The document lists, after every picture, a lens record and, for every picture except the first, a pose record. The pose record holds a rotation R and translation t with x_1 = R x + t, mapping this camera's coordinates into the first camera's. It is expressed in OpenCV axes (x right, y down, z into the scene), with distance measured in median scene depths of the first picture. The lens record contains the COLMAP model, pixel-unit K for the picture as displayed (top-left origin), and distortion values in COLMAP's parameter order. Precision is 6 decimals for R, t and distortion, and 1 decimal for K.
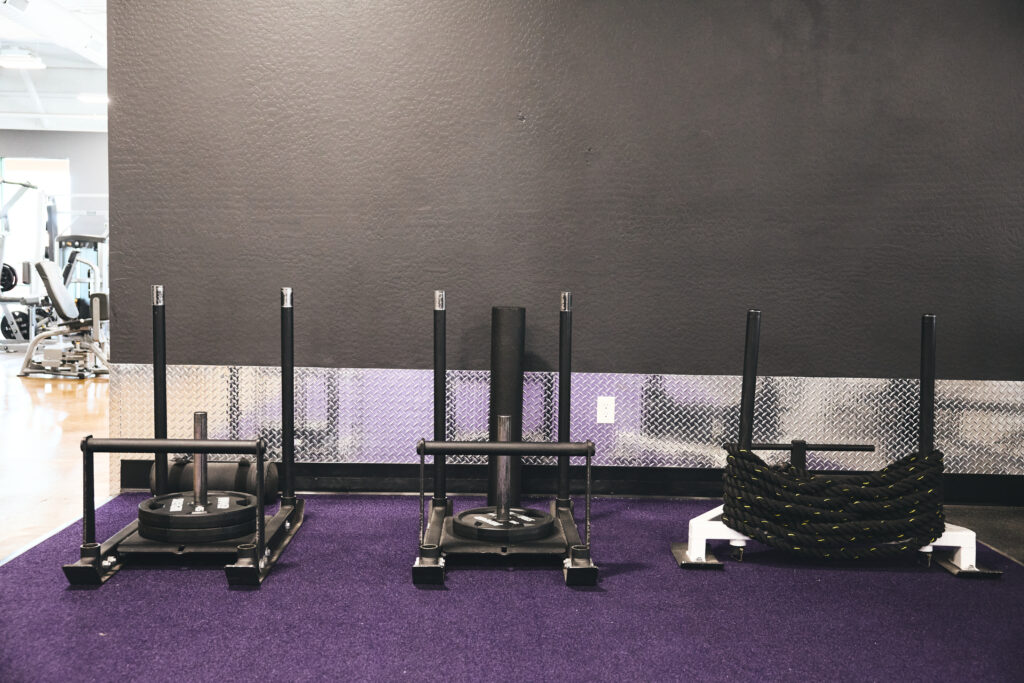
lens RADIAL K [[1114.3, 0, 509.5], [0, 1114.3, 343.1], [0, 0, 1]] dist [-0.025821, 0.000000]
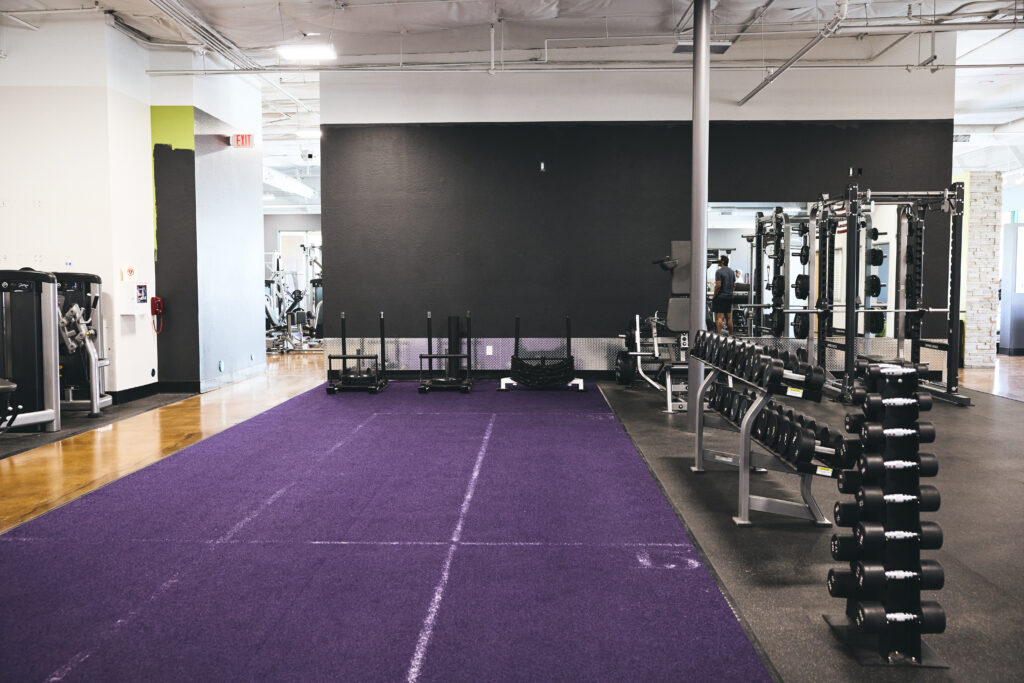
lens RADIAL K [[904.9, 0, 513.9], [0, 904.9, 340.9], [0, 0, 1]] dist [0.008364, 0.000487]
pose [[0.998766, -0.019614, -0.045629, 0.280140], [0.019575, 0.999808, -0.001308, 0.041956], [0.045646, 0.000413, 0.998958, -1.500808]]
